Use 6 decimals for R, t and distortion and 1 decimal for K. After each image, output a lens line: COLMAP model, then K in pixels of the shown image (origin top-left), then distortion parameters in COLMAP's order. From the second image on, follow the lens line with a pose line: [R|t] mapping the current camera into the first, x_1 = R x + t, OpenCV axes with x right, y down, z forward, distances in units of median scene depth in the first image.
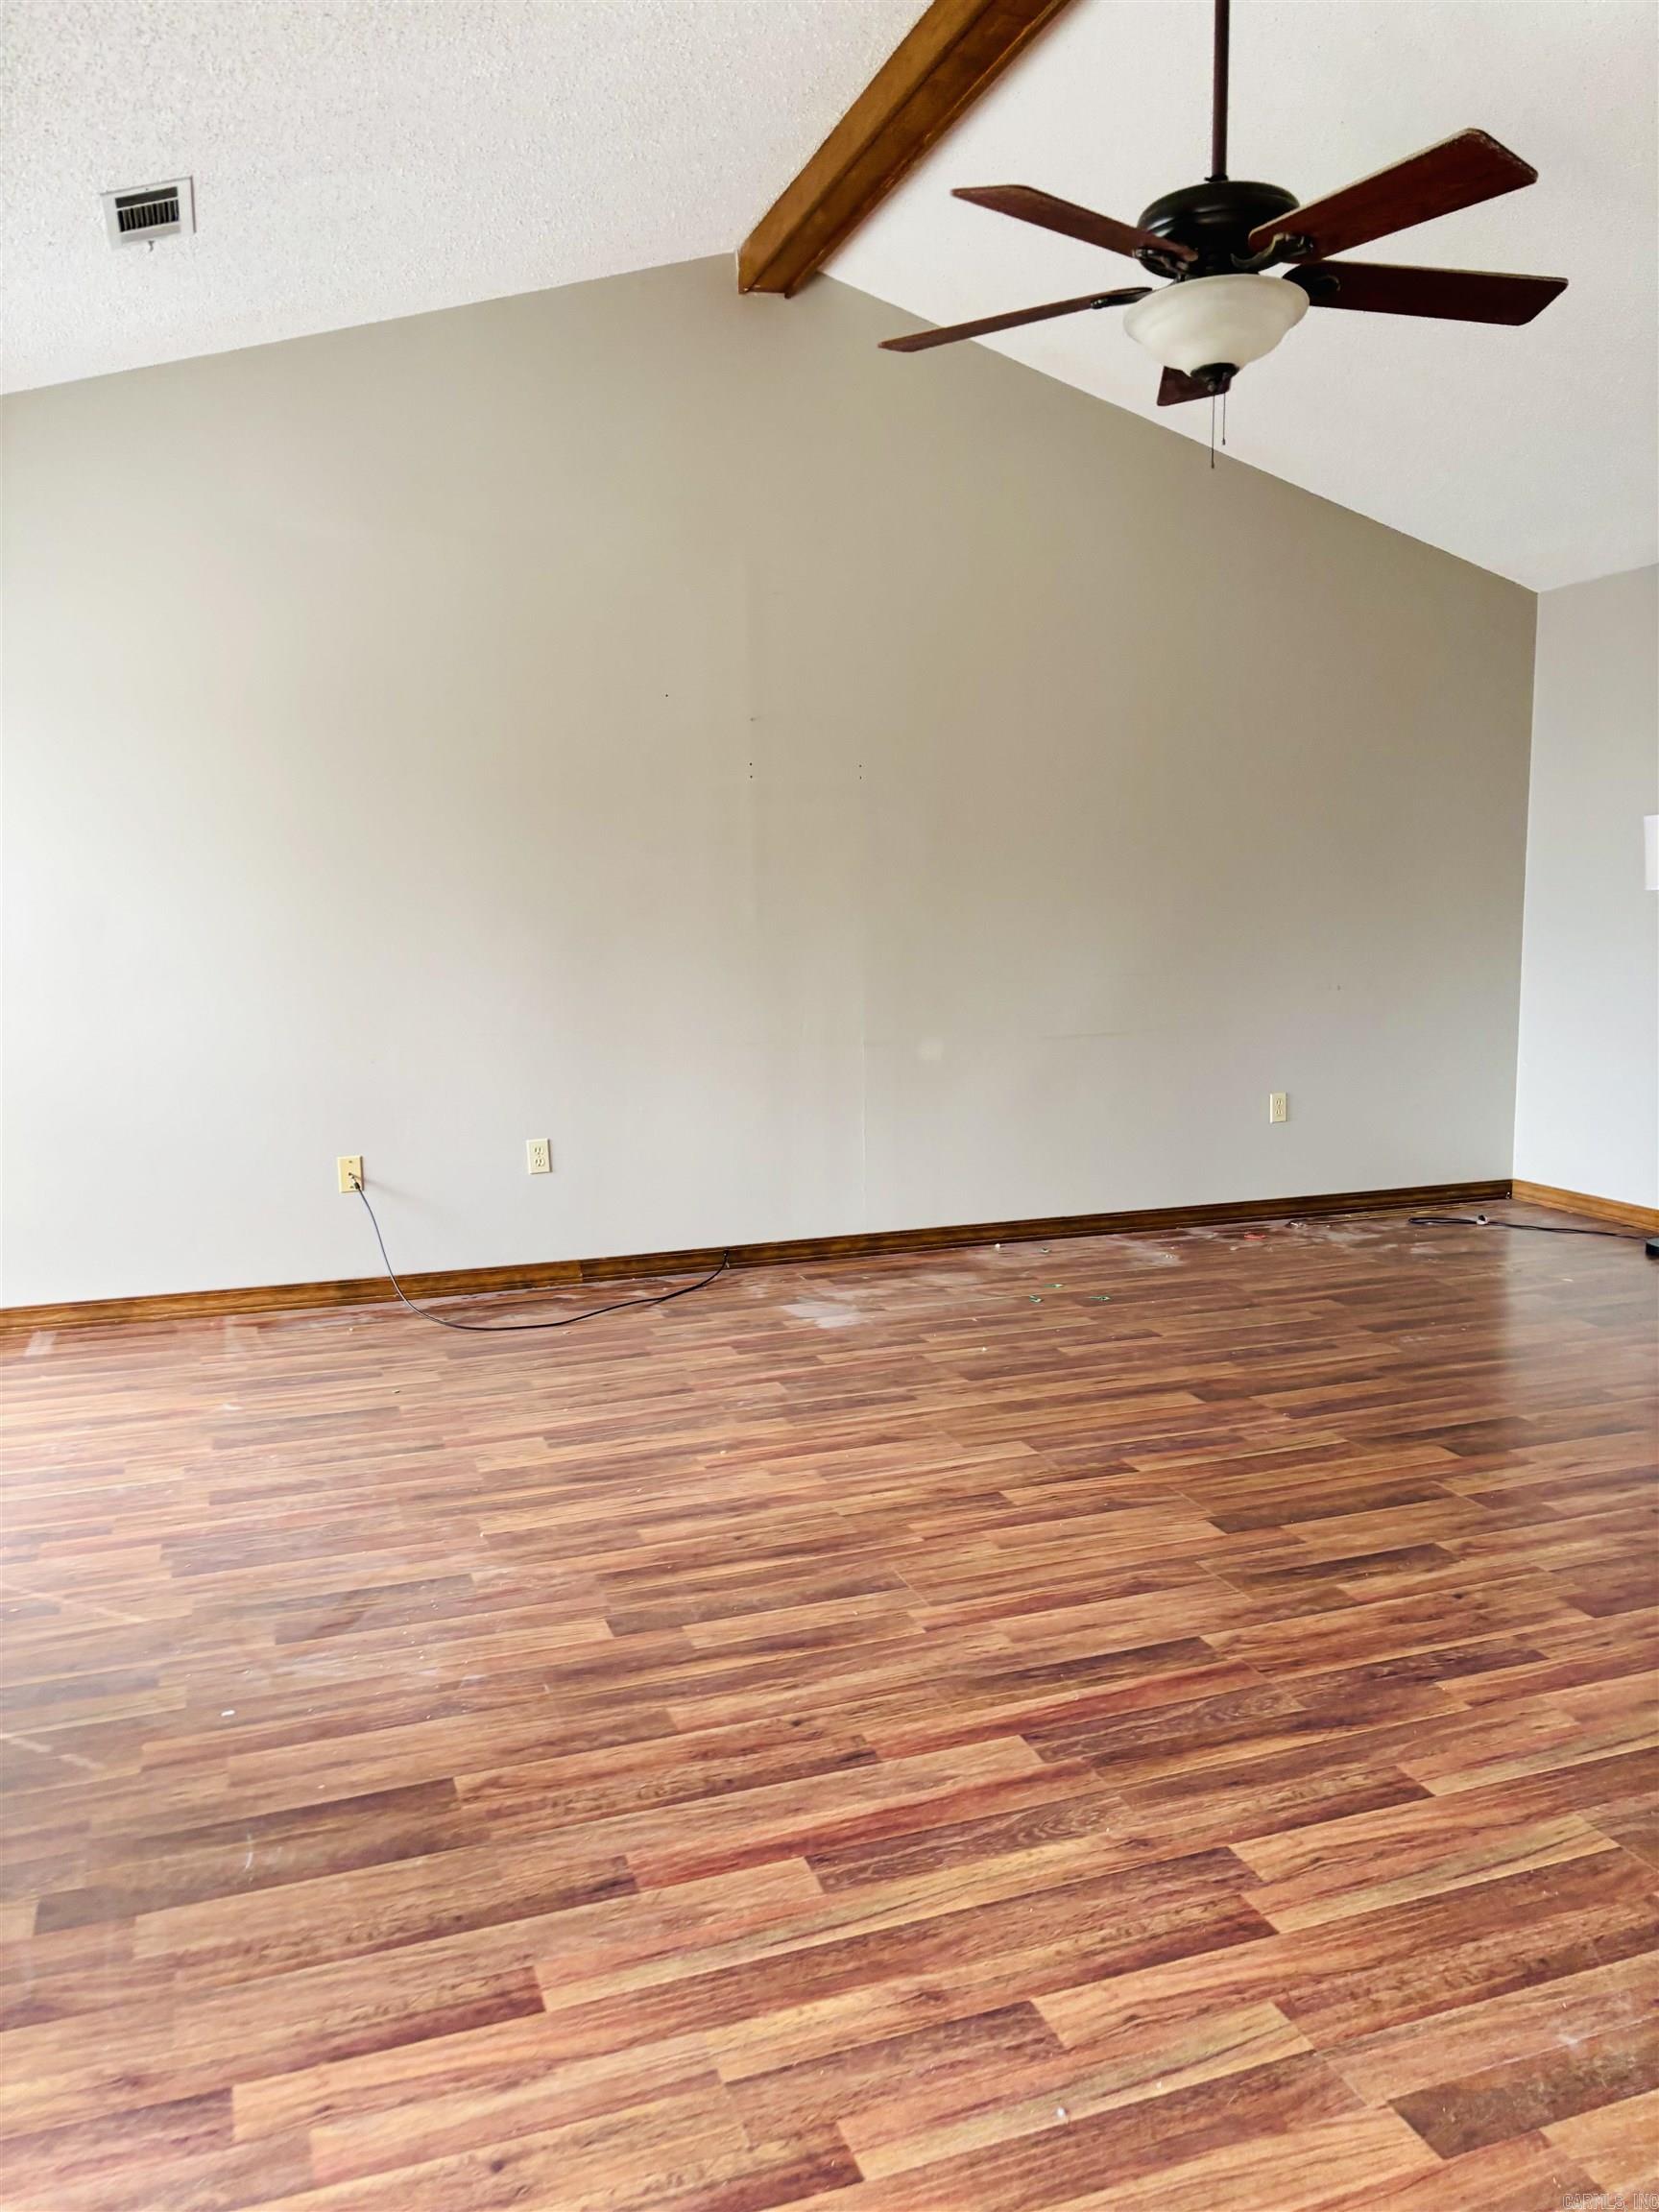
lens RADIAL K [[1672.6, 0, 831.9], [0, 1672.6, 1108.0], [0, 0, 1]] dist [0.042115, -0.025198]
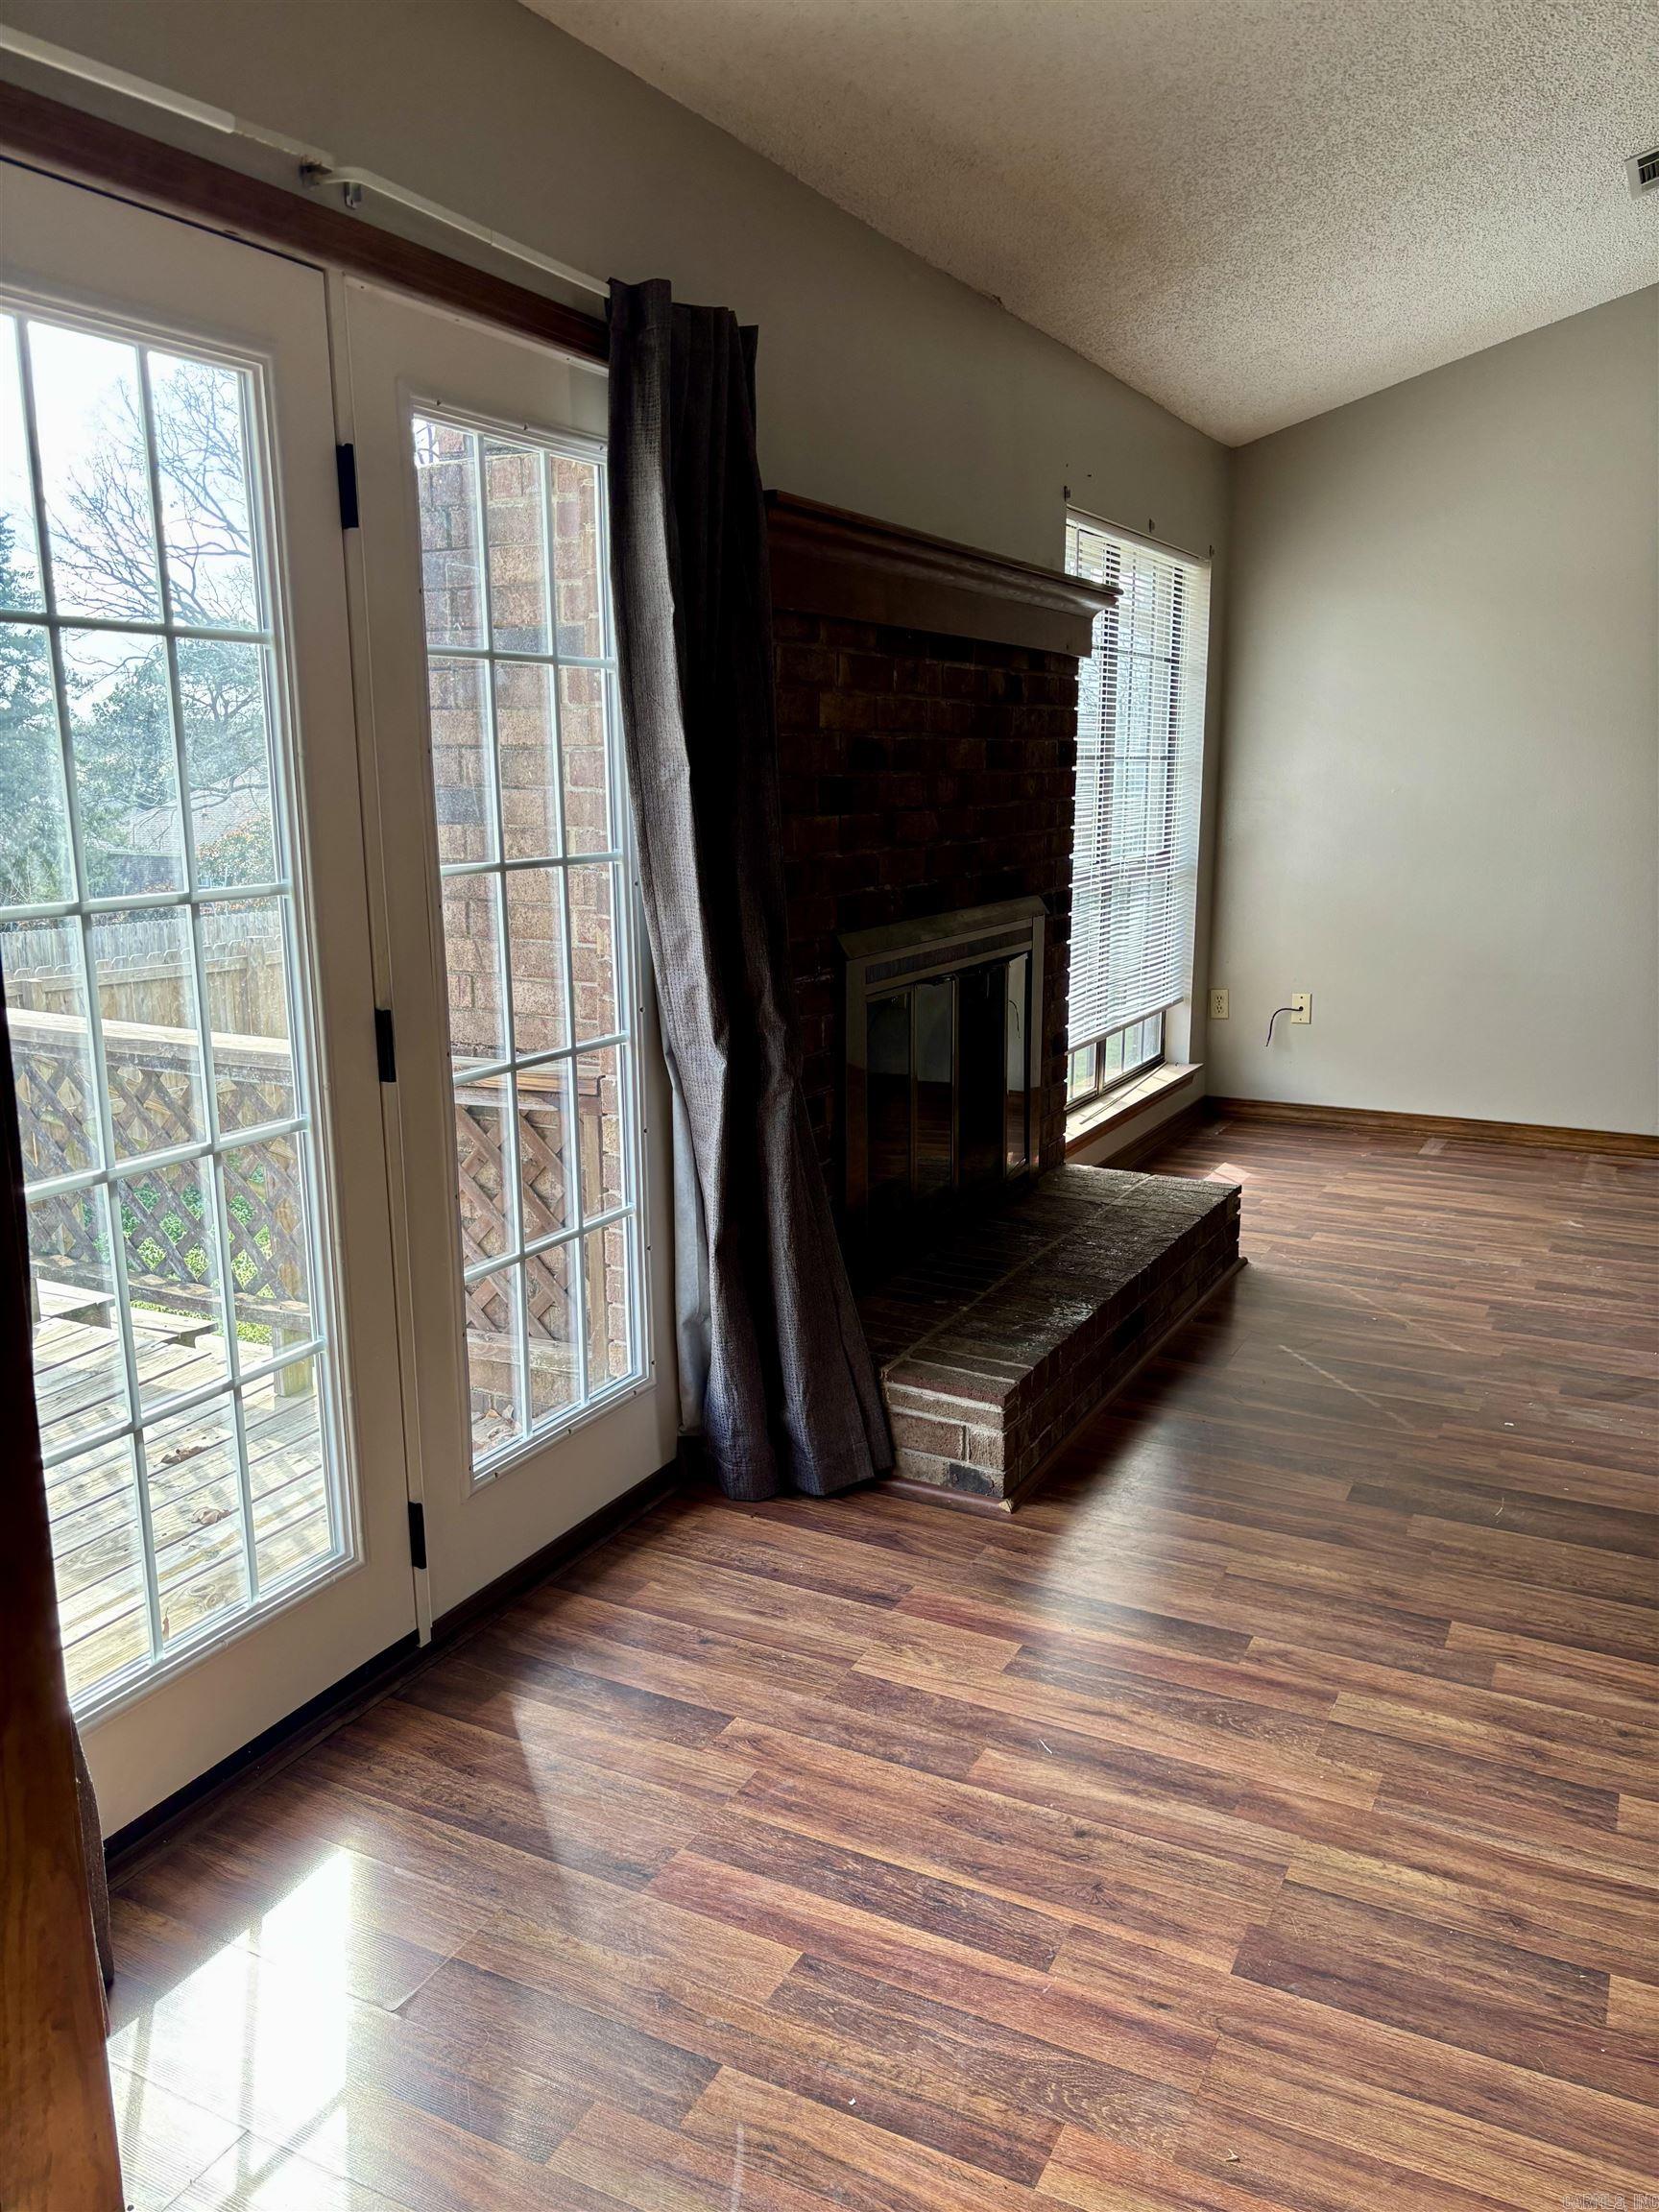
lens RADIAL K [[1672.6, 0, 829.1], [0, 1672.6, 1109.2], [0, 0, 1]] dist [0.042115, -0.025198]
pose [[0.677228, 0.150491, -0.720218, 0.152906], [-0.095405, 0.988556, 0.116851, 0.014807], [0.729561, -0.010423, 0.683836, -0.219814]]
